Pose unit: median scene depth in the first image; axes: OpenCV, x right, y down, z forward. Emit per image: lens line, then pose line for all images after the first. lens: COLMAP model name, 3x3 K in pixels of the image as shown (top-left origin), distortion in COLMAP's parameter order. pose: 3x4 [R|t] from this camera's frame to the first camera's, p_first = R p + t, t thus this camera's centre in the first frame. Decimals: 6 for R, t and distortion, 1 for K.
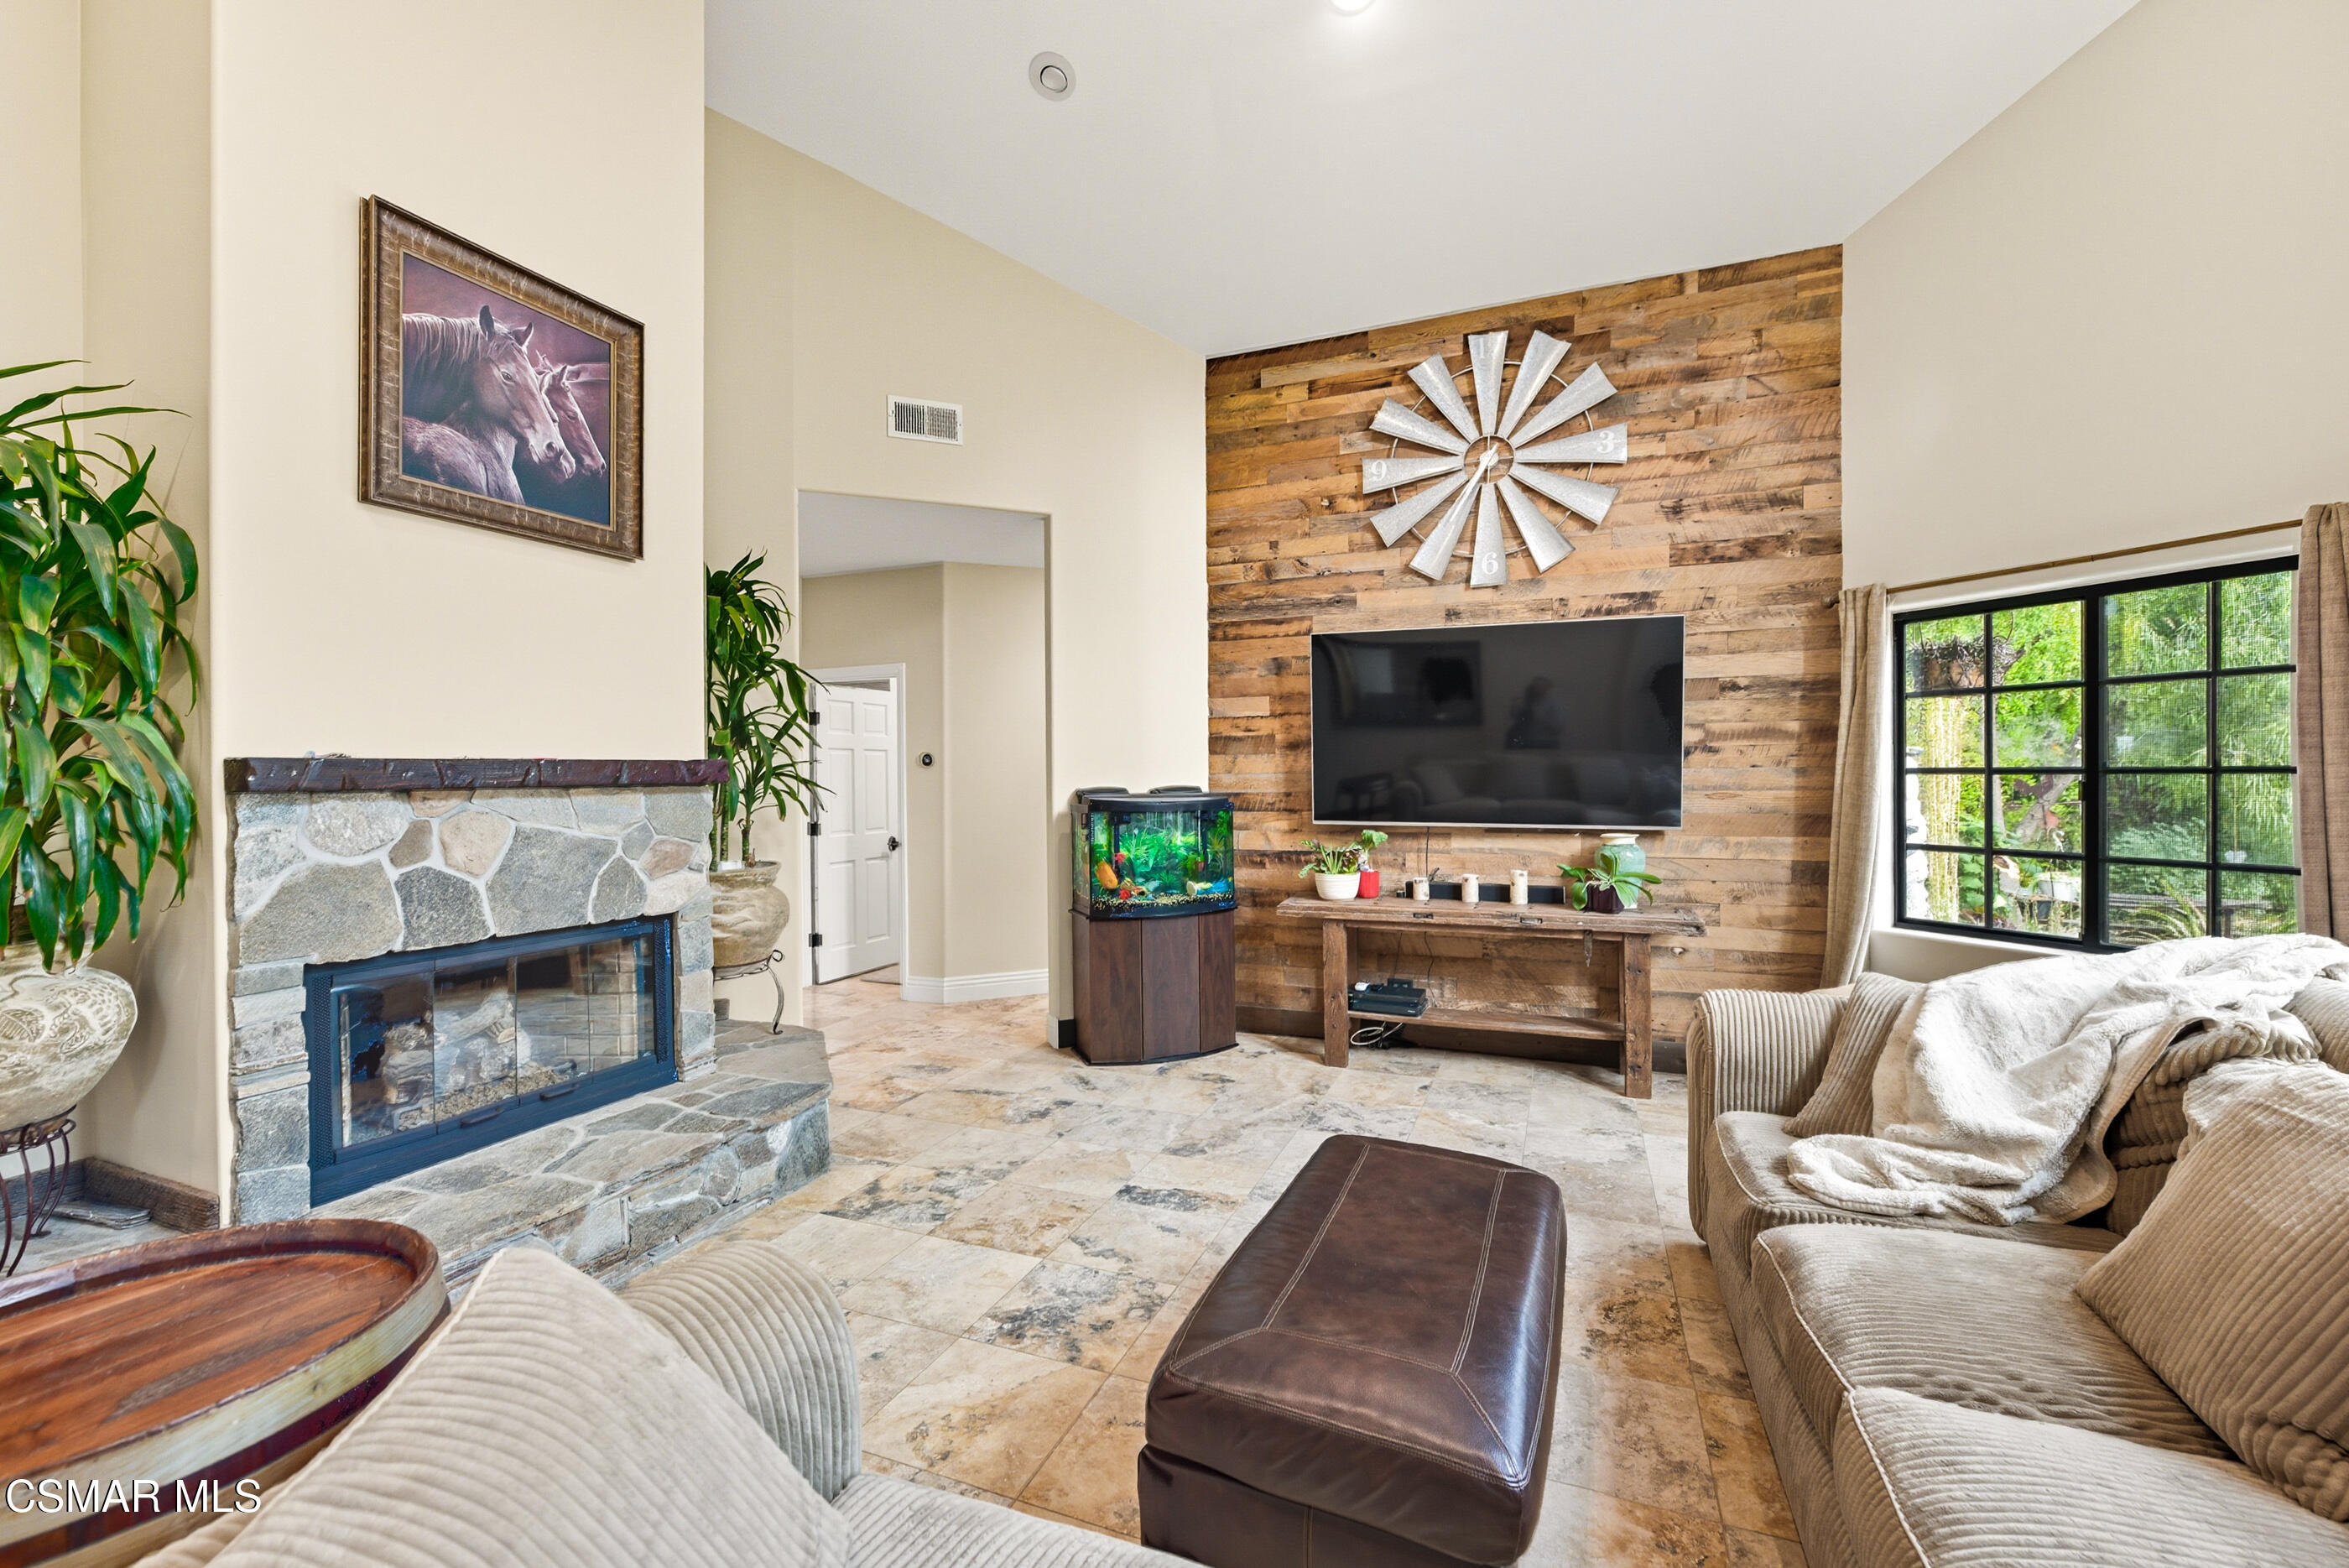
lens RADIAL K [[960.0, 0, 1175.8], [0, 960.0, 781.7], [0, 0, 1]] dist [-0.002193, -0.000130]
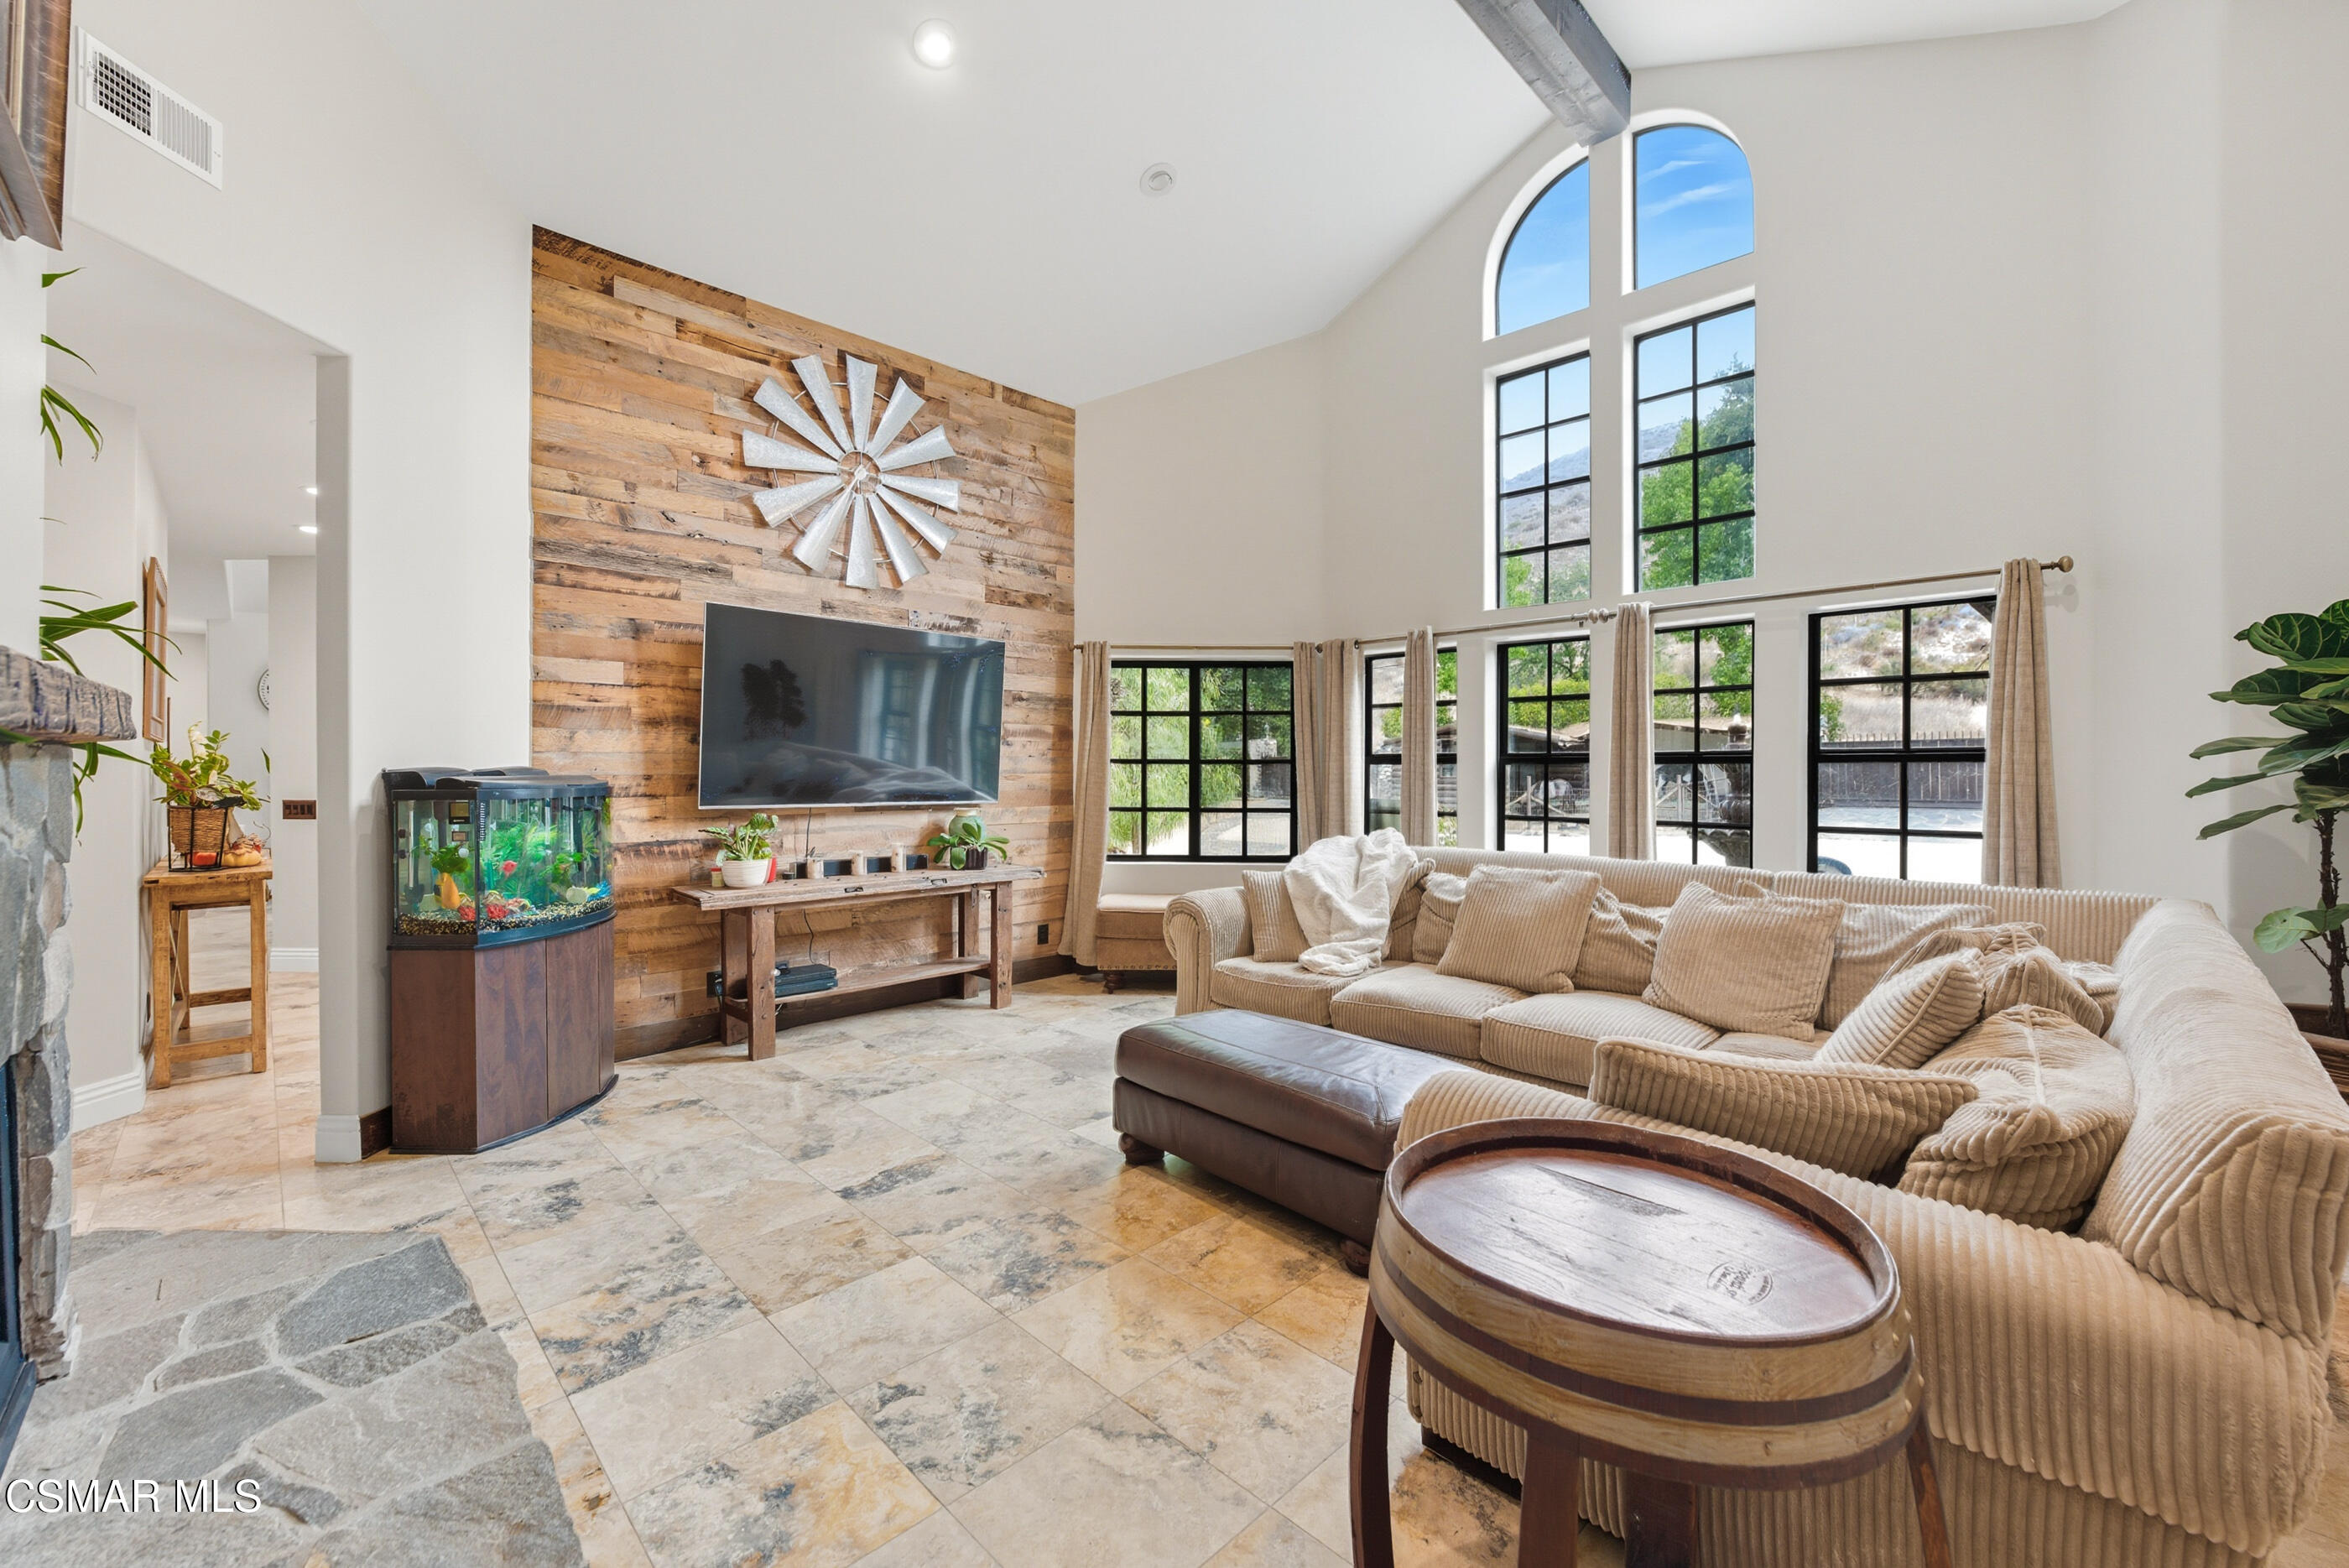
lens RADIAL K [[960.0, 0, 1175.7], [0, 960.0, 773.9], [0, 0, 1]] dist [-0.002193, -0.000130]
pose [[0.385865, 0.006428, 0.922533, -0.563698], [-0.001706, 0.999979, -0.006254, 0.016739], [-0.922554, 0.000840, 0.385868, 0.246036]]
